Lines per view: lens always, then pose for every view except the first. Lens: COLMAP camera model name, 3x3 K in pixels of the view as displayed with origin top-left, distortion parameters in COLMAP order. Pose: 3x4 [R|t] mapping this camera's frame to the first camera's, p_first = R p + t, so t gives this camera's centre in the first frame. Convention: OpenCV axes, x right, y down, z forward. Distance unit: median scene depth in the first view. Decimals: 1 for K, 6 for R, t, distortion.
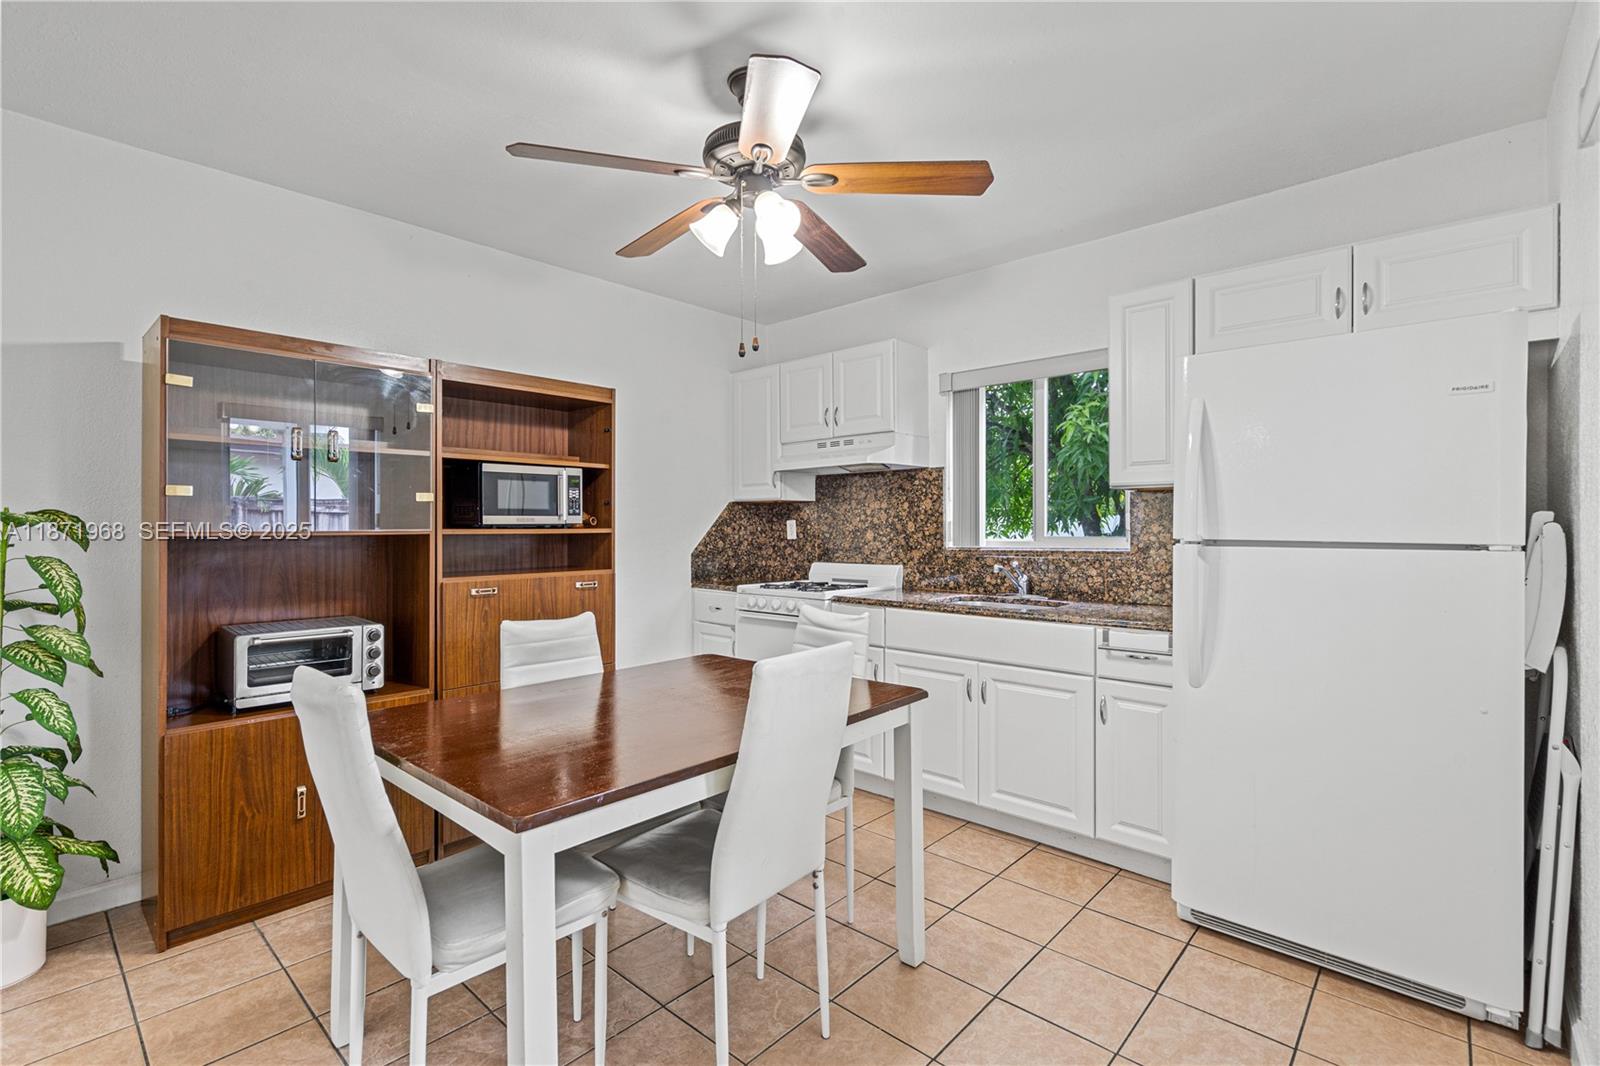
lens RADIAL K [[737.4, 0, 801.6], [0, 737.4, 525.2], [0, 0, 1]] dist [-0.004350, 0.002666]
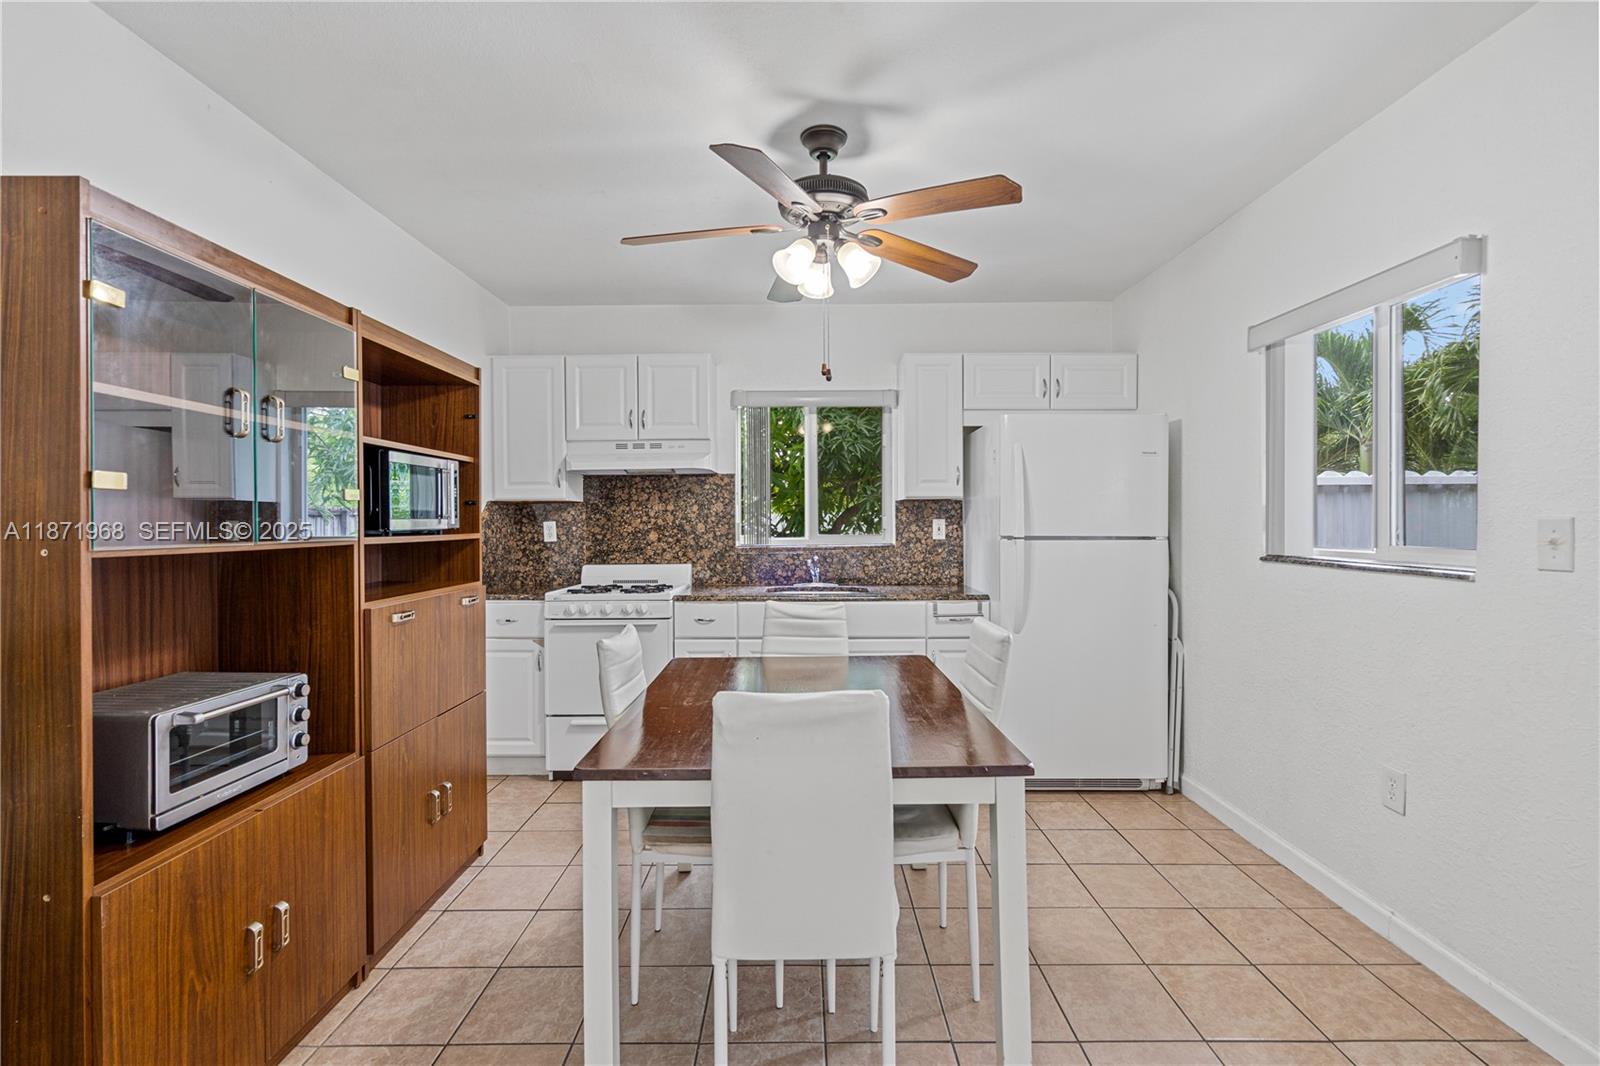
lens RADIAL K [[737.4, 0, 810.2], [0, 737.4, 527.7], [0, 0, 1]] dist [-0.004350, 0.002666]
pose [[0.733791, -0.007581, 0.679333, -0.551890], [0.002327, 0.999960, 0.008646, -0.008218], [-0.679371, -0.004764, 0.733779, 0.118868]]
